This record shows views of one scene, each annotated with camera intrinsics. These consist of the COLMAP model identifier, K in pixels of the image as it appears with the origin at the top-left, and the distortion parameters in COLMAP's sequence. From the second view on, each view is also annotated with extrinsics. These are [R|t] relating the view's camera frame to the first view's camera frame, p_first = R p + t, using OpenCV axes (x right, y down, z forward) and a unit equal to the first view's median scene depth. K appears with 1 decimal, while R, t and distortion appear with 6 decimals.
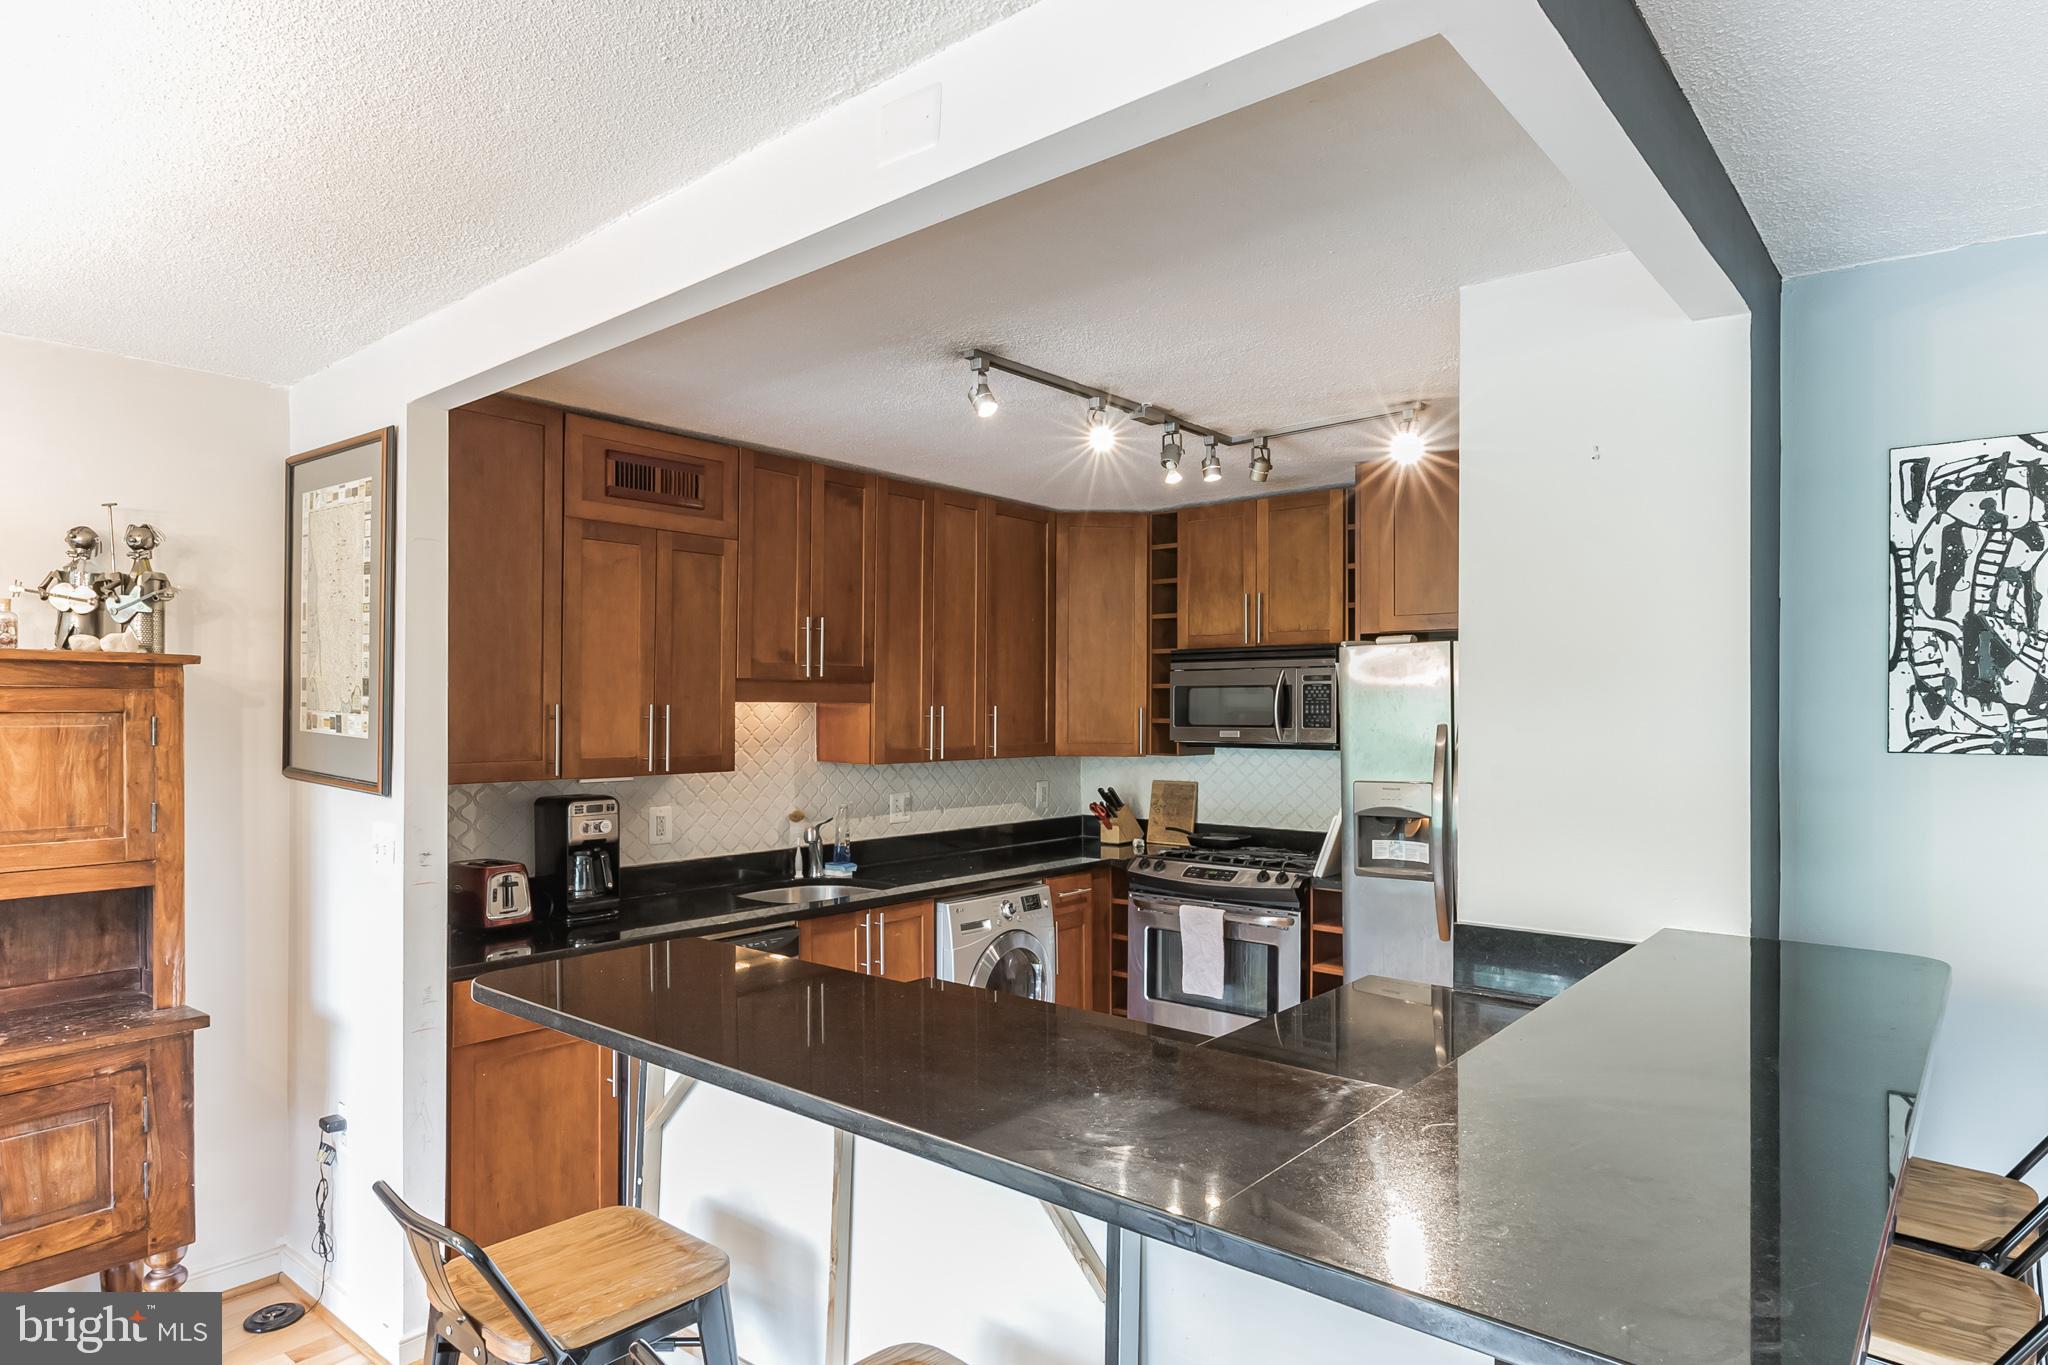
lens RADIAL K [[1171.3, 0, 1010.0], [0, 1171.3, 708.2], [0, 0, 1]] dist [-0.002267, 0.001768]
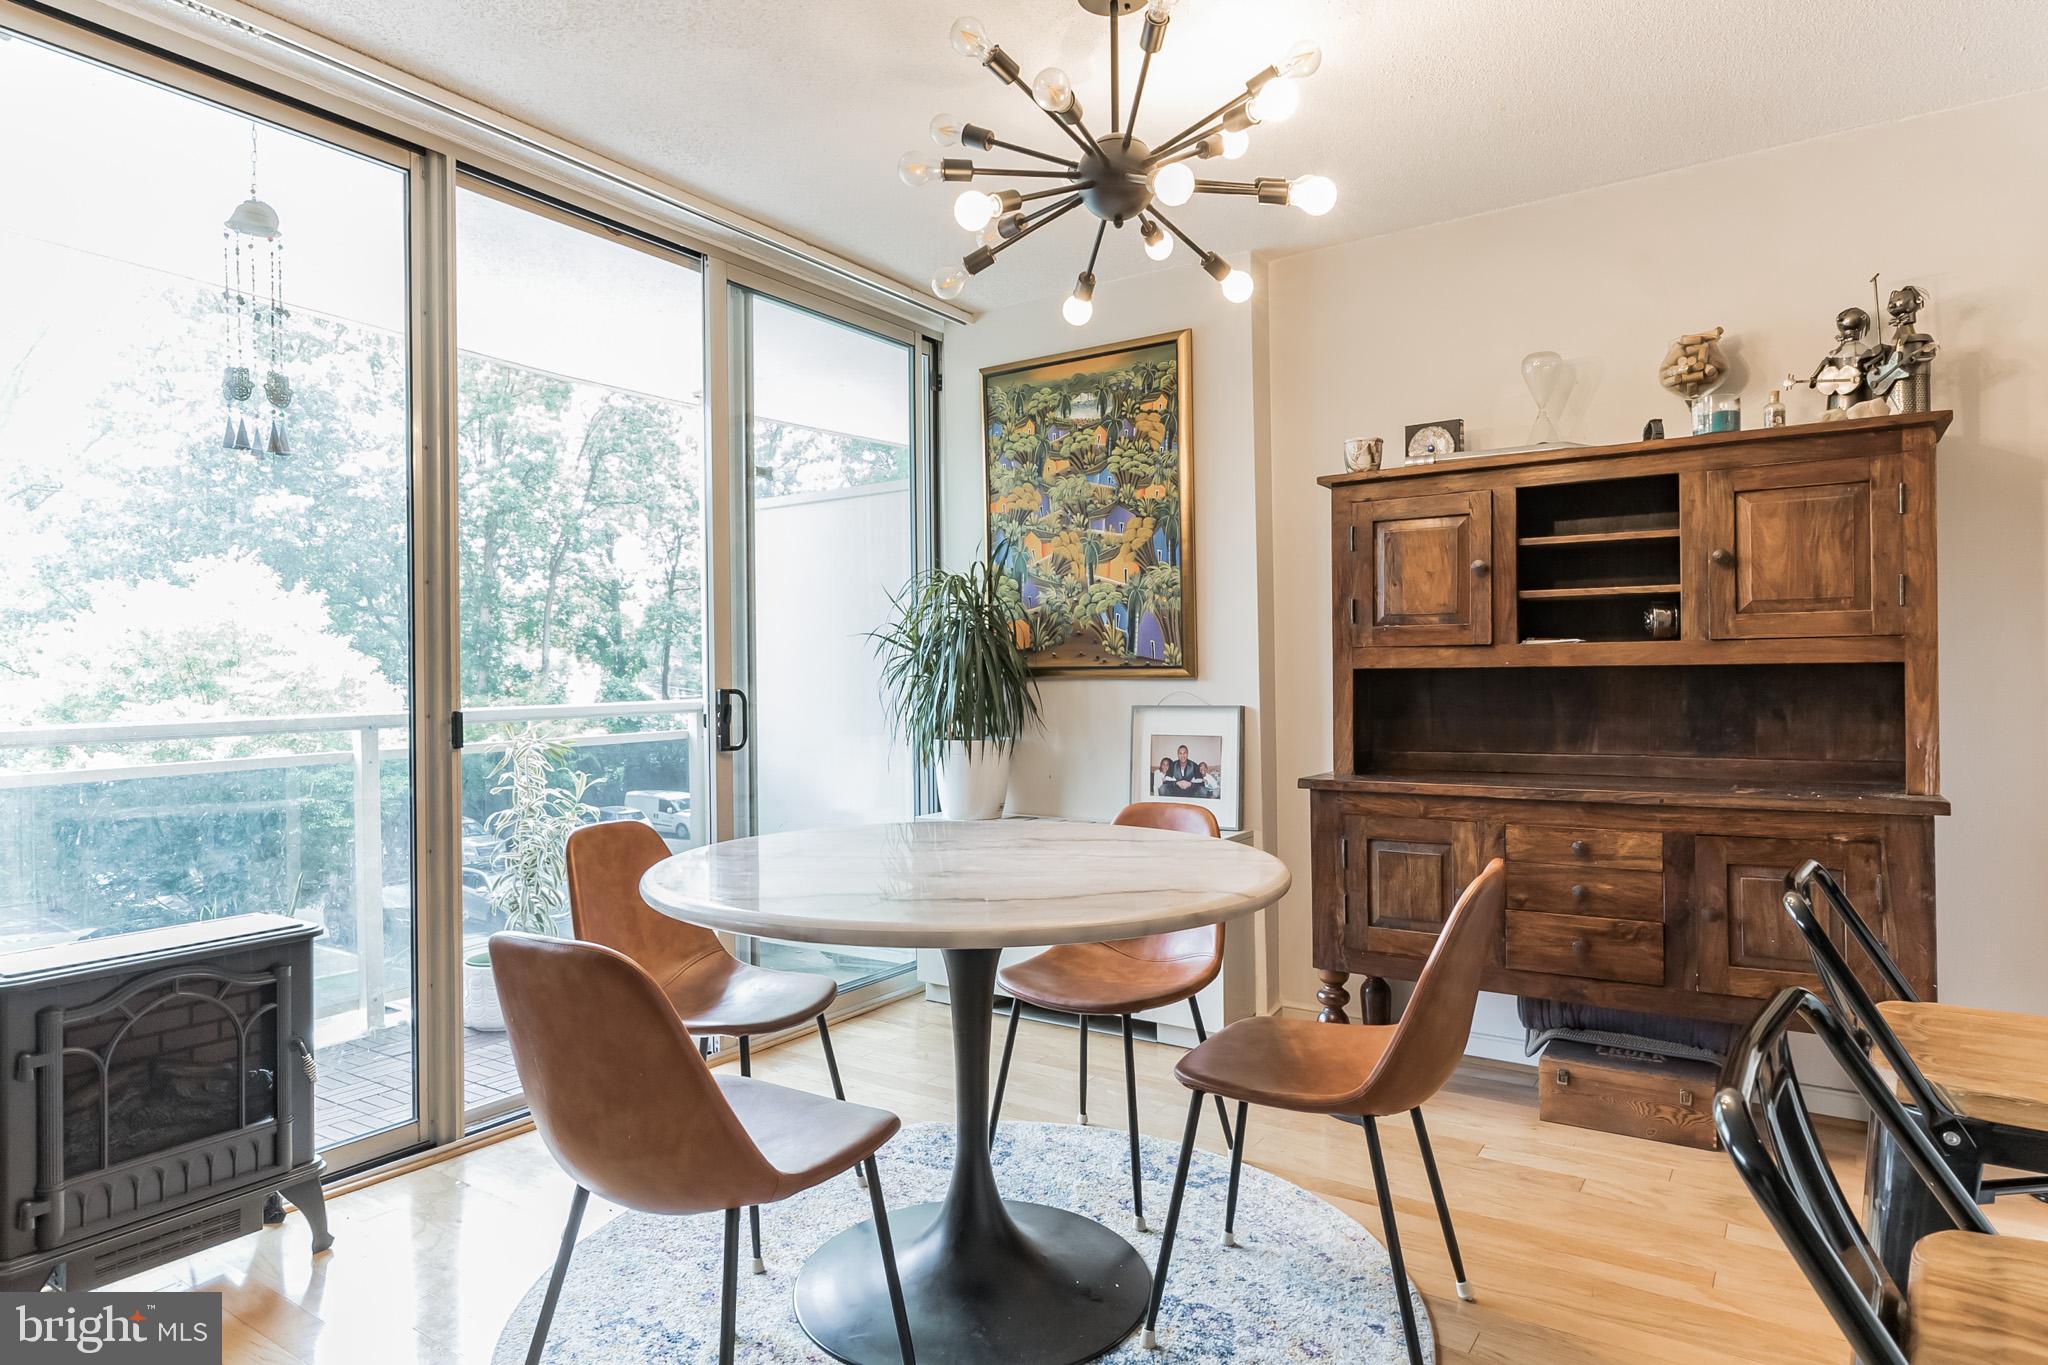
lens RADIAL K [[1171.3, 0, 1027.1], [0, 1171.3, 679.5], [0, 0, 1]] dist [-0.002267, 0.001768]
pose [[0.106668, 0.004708, -0.994284, 0.098794], [0.016275, 0.999847, 0.006480, 0.112947], [0.994161, -0.016873, 0.106575, 0.152071]]
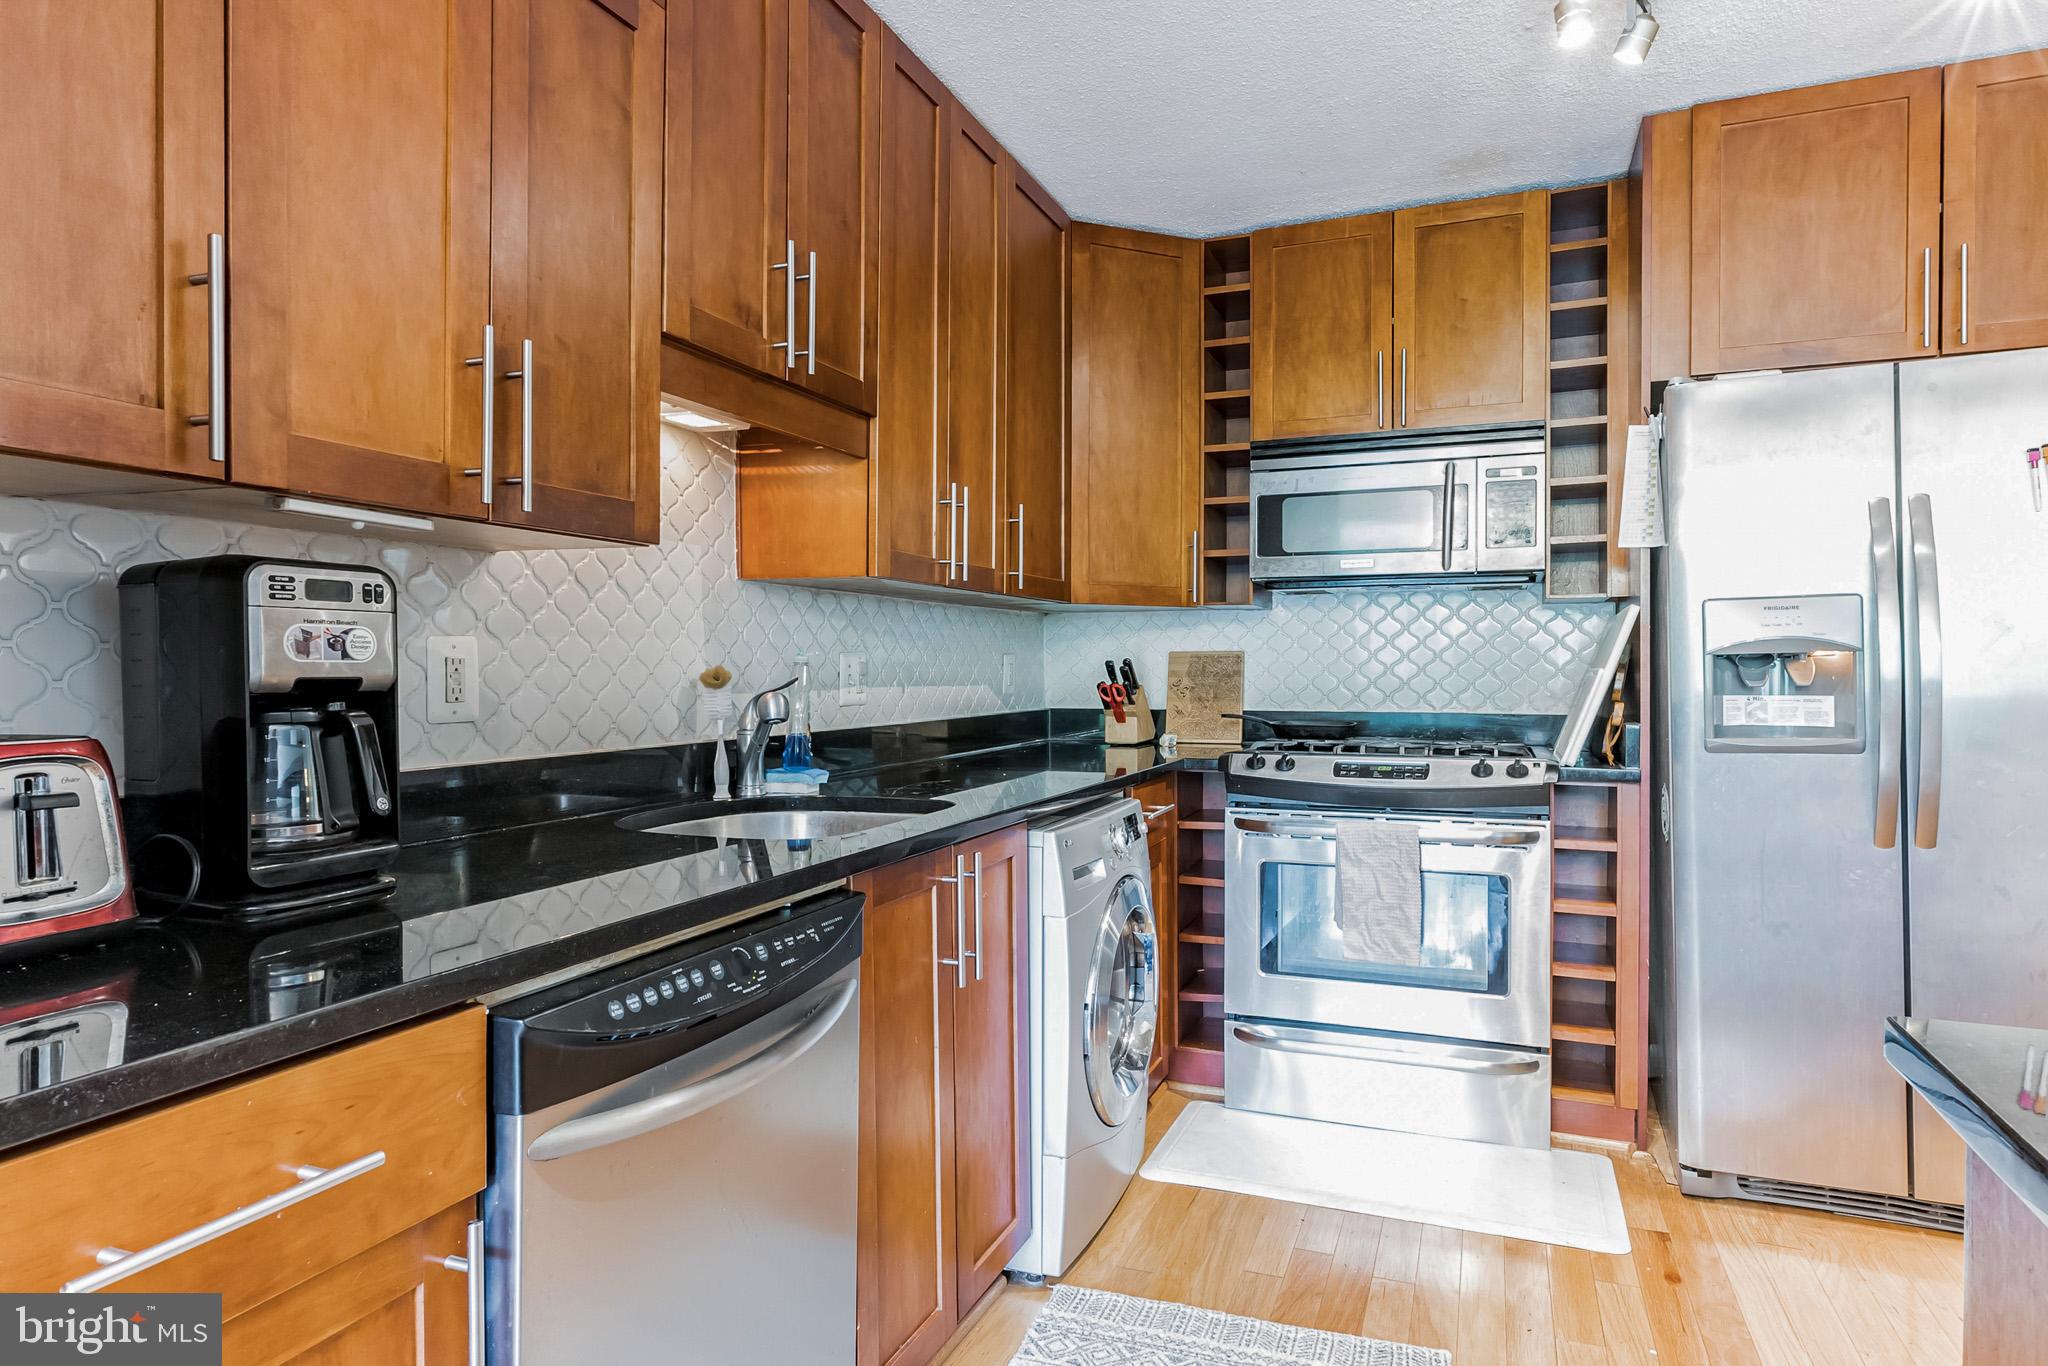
lens RADIAL K [[1171.3, 0, 1039.7], [0, 1171.3, 673.5], [0, 0, 1]] dist [-0.002267, 0.001768]
pose [[0.948825, -0.003850, 0.315779, -0.262113], [0.001150, 0.999961, 0.008736, 0.107766], [-0.315800, -0.007926, 0.948793, 0.595102]]
